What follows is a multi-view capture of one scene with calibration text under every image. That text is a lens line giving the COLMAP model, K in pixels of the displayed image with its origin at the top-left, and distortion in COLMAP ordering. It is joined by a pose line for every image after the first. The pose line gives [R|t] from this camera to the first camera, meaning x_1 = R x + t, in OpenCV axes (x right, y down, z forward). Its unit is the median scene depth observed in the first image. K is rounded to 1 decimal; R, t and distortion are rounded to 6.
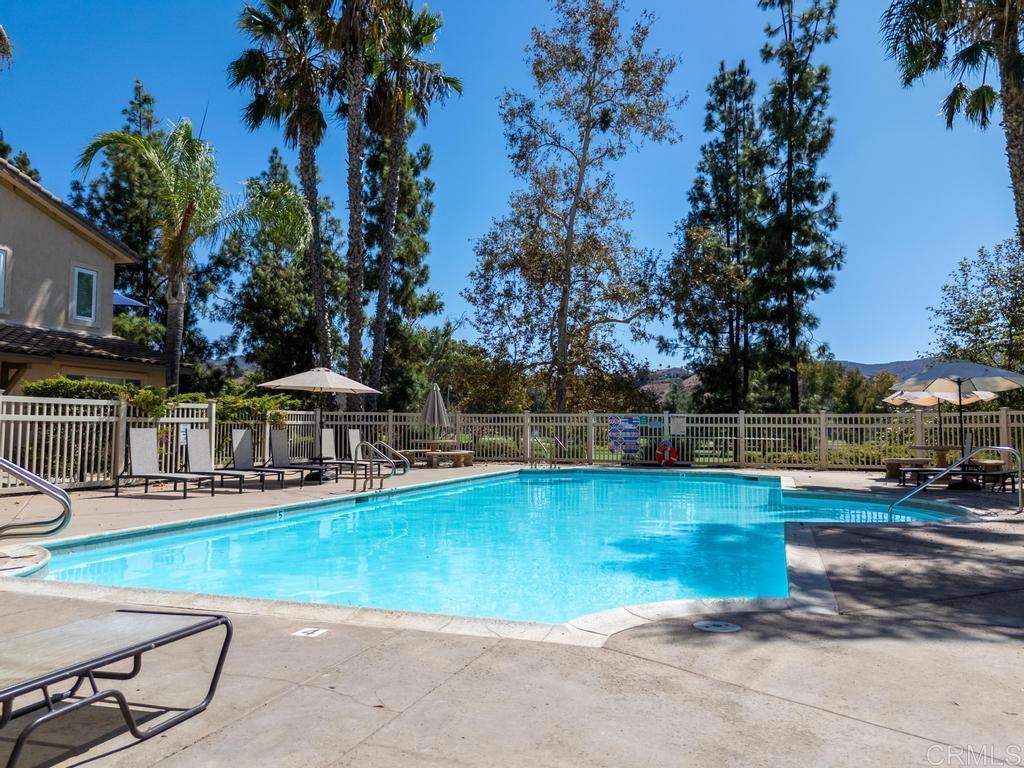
lens RADIAL K [[760.0, 0, 508.0], [0, 760.0, 383.3], [0, 0, 1]] dist [0.067817, -0.061848]
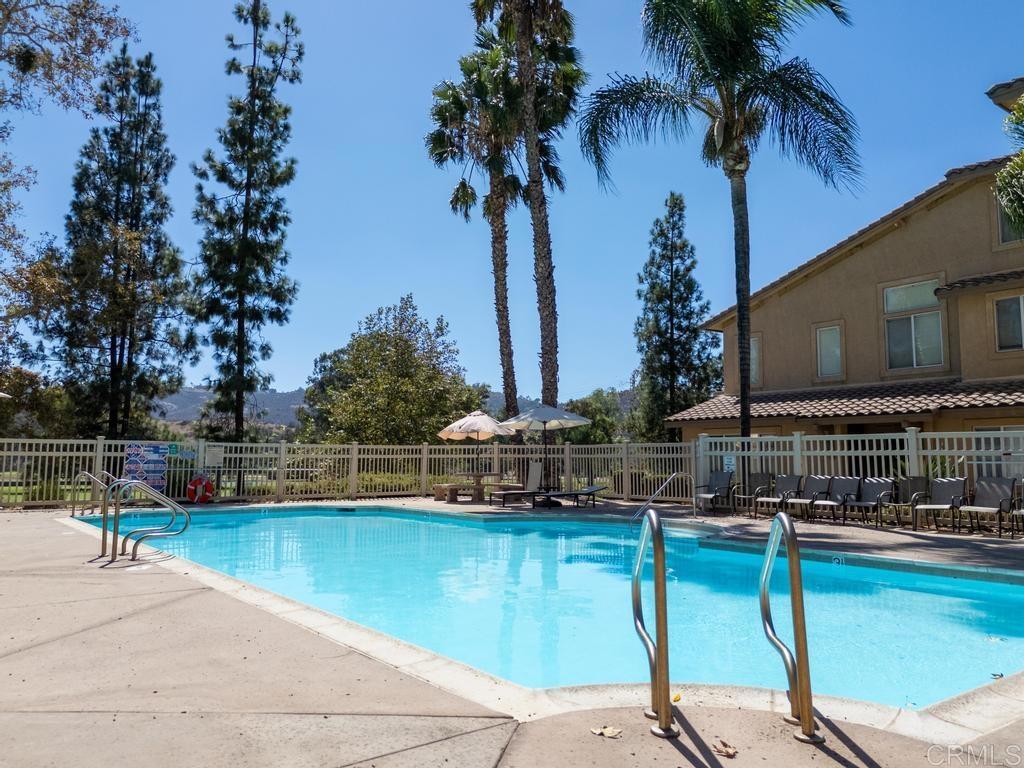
lens RADIAL K [[760.0, 0, 513.4], [0, 760.0, 397.5], [0, 0, 1]] dist [0.067817, -0.061848]
pose [[0.564602, 0.068866, 0.822485, -0.298469], [-0.048432, 0.997560, -0.050278, 0.016322], [-0.823941, -0.011448, 0.566560, 0.220144]]
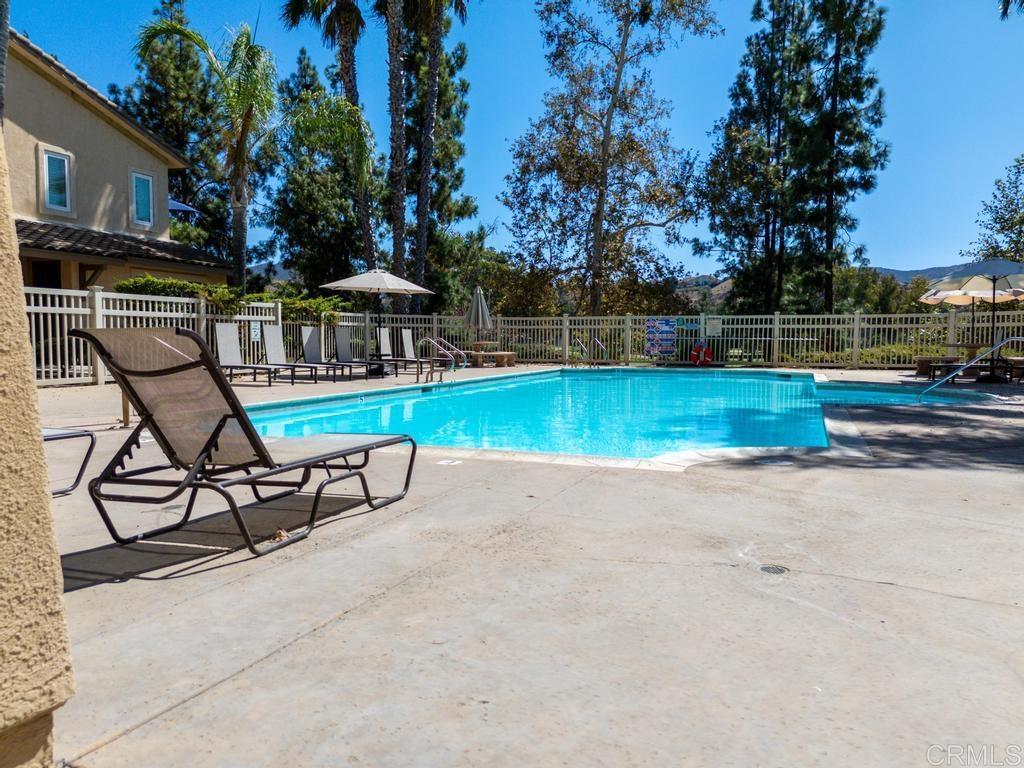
lens RADIAL K [[760.0, 0, 509.9], [0, 760.0, 382.9], [0, 0, 1]] dist [0.067817, -0.061848]
pose [[0.999529, 0.001826, -0.030633, -0.019948], [0.001834, 0.992888, 0.119040, 0.007091], [0.030632, -0.119040, 0.992417, -0.039916]]
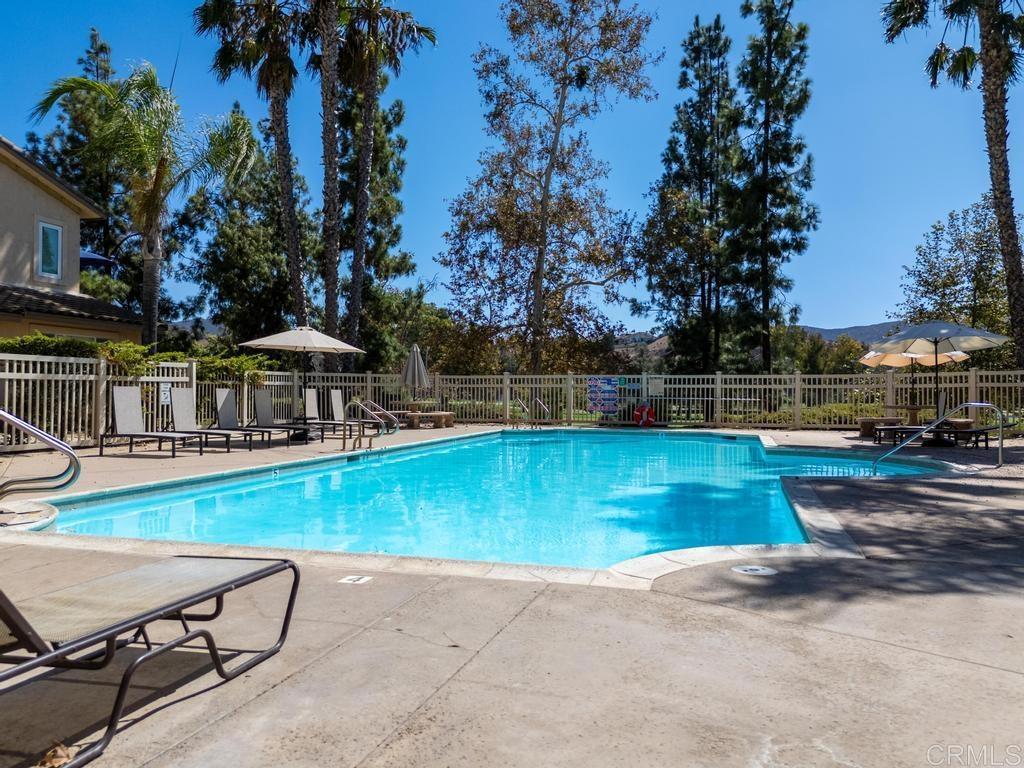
lens RADIAL K [[760.0, 0, 505.7], [0, 760.0, 387.8], [0, 0, 1]] dist [0.067817, -0.061848]
pose [[0.999136, -0.000639, 0.041544, -0.017405], [-0.001576, 0.998580, 0.053255, 0.003619], [-0.041519, -0.053275, 0.997716, 0.001772]]
